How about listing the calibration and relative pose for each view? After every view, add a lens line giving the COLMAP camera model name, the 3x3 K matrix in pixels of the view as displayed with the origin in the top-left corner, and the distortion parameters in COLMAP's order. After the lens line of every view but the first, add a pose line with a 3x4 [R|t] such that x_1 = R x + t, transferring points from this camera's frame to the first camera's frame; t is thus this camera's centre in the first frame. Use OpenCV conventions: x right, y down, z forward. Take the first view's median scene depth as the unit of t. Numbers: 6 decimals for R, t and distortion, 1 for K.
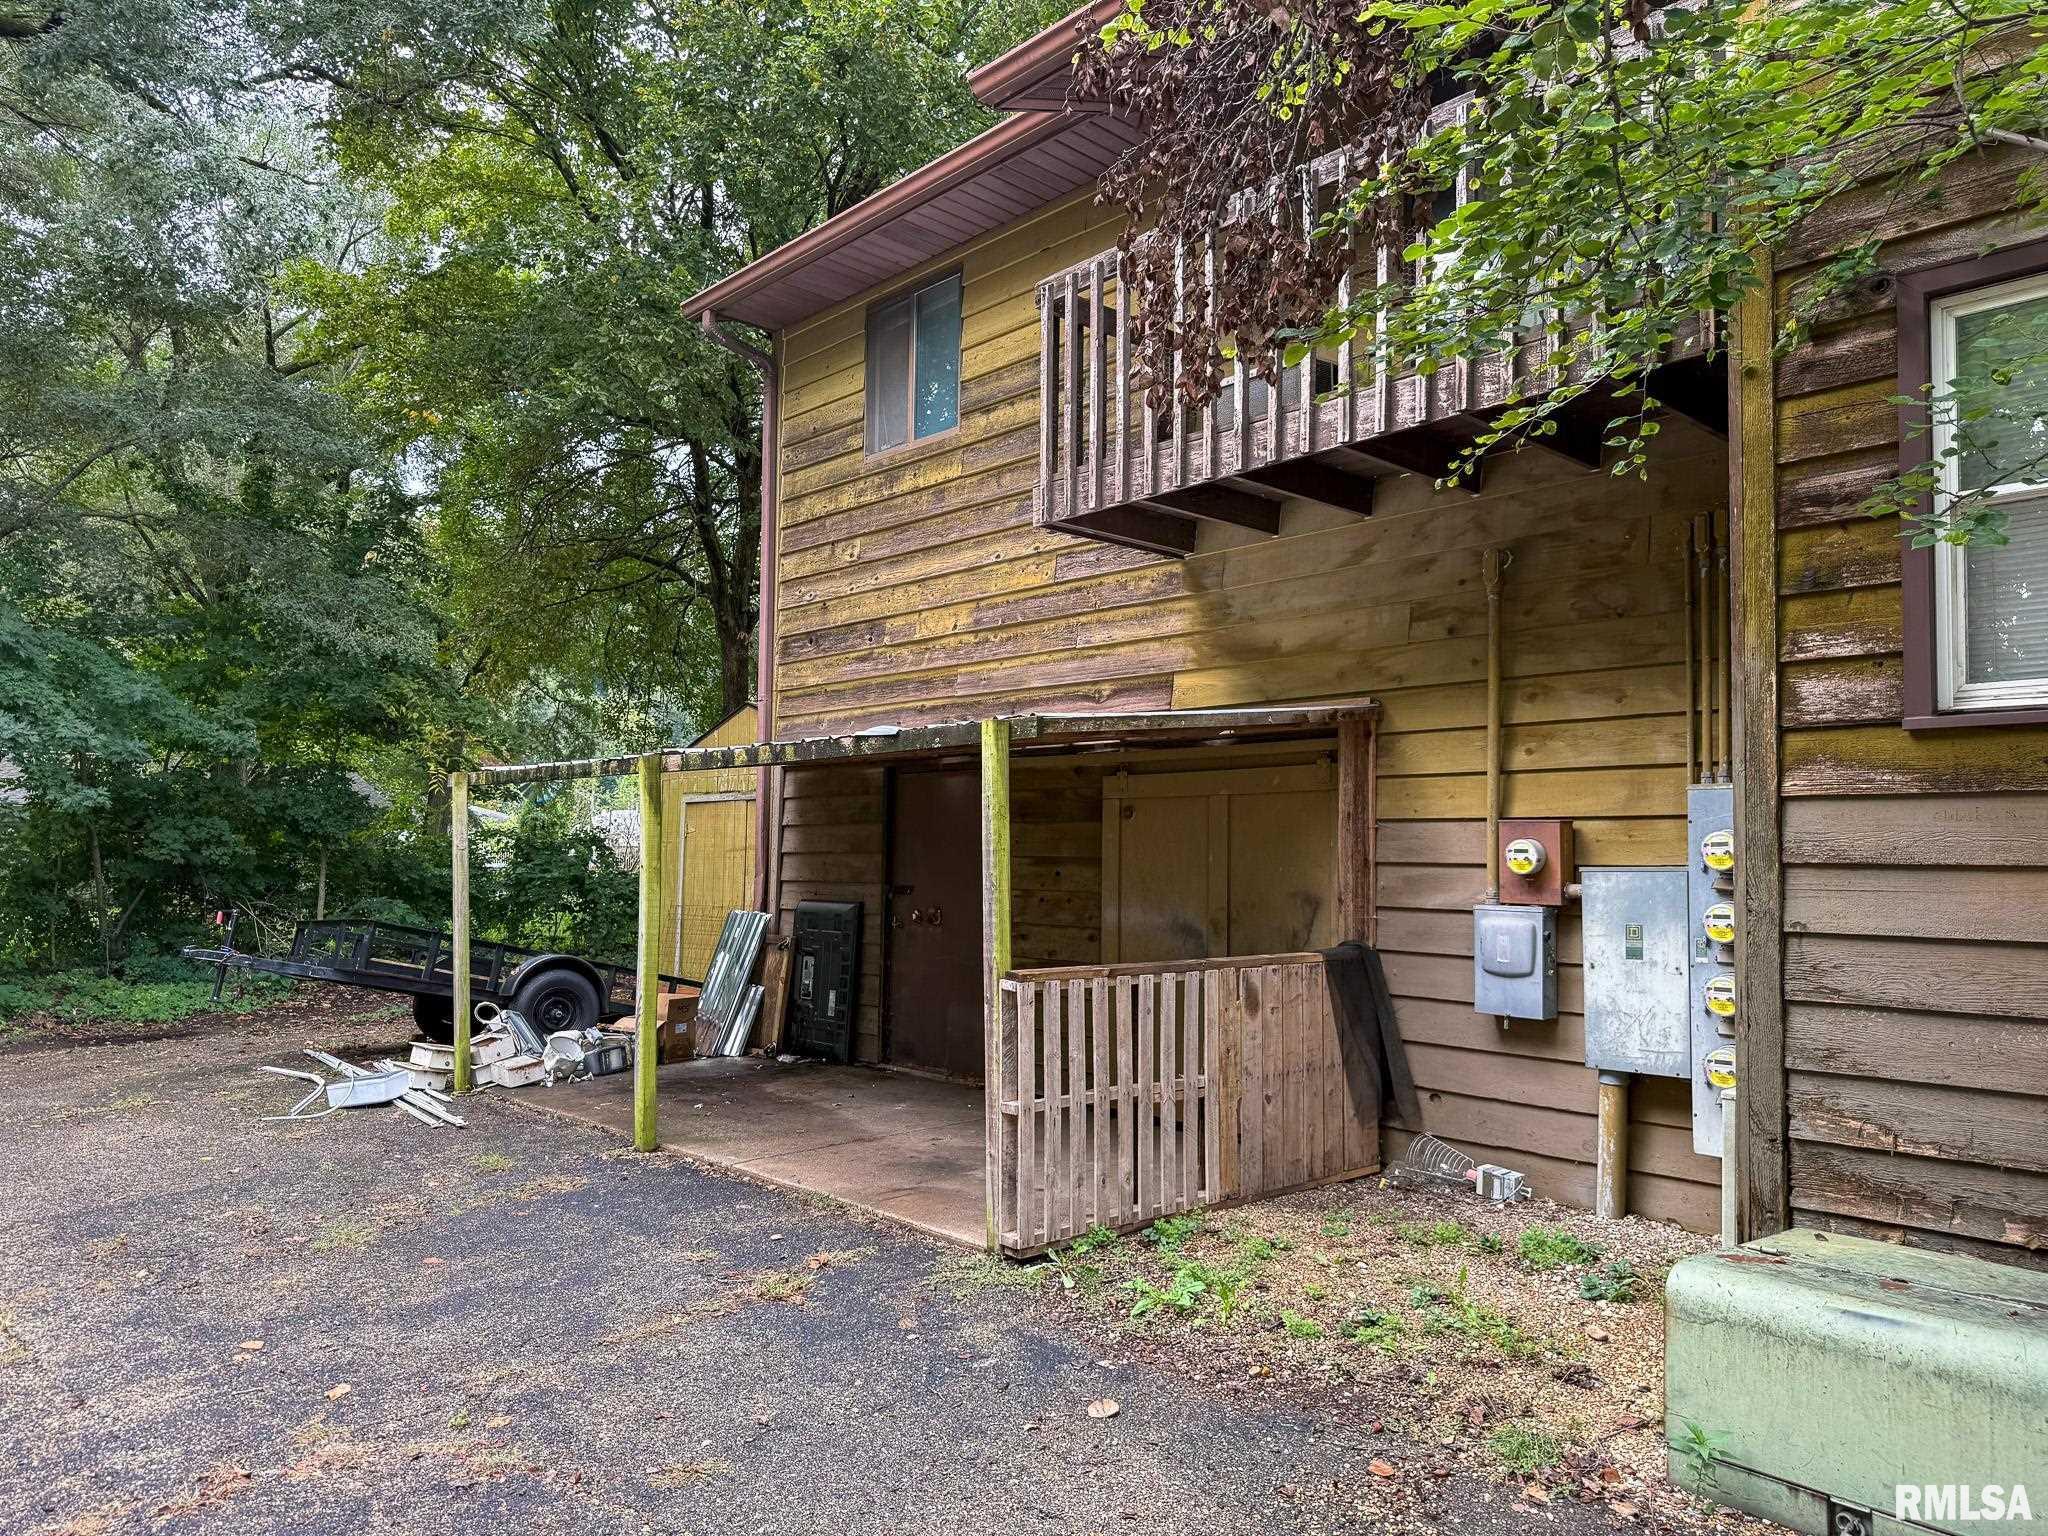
lens RADIAL K [[1458.4, 0, 1026.3], [0, 1458.4, 772.2], [0, 0, 1]] dist [0.047251, -0.002601]
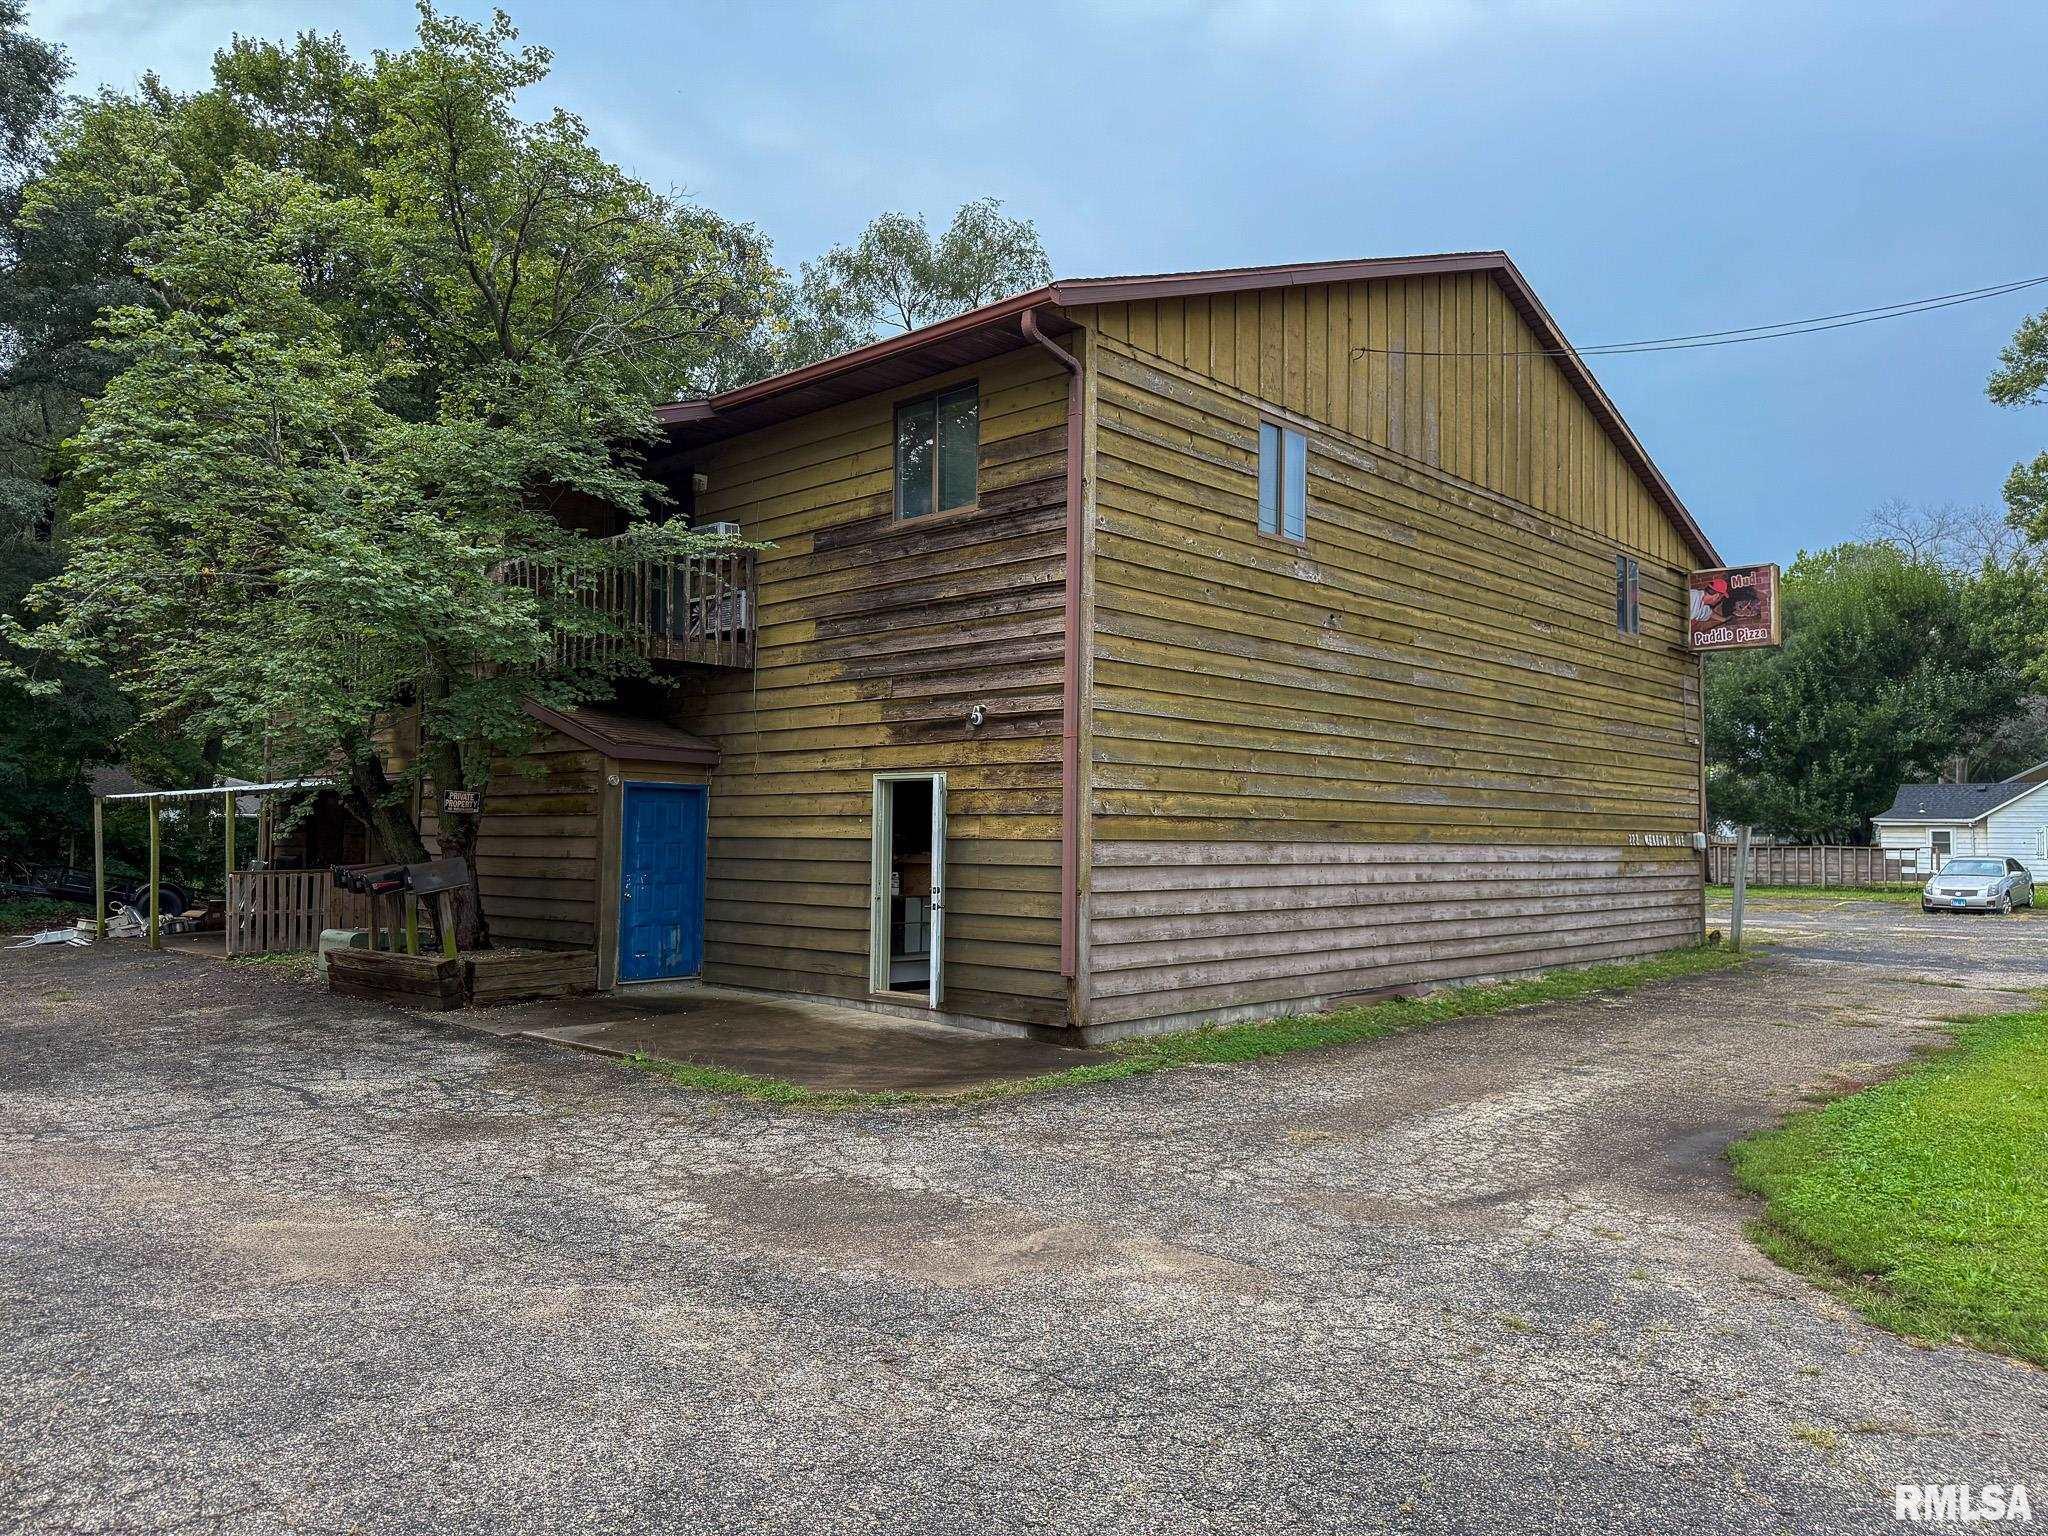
lens RADIAL K [[1458.4, 0, 1022.1], [0, 1458.4, 773.3], [0, 0, 1]] dist [0.047251, -0.002601]
pose [[0.997035, -0.000932, 0.076950, 0.850156], [-0.000700, 0.999775, 0.021182, -0.089123], [-0.076952, -0.021173, 0.996810, -1.375993]]
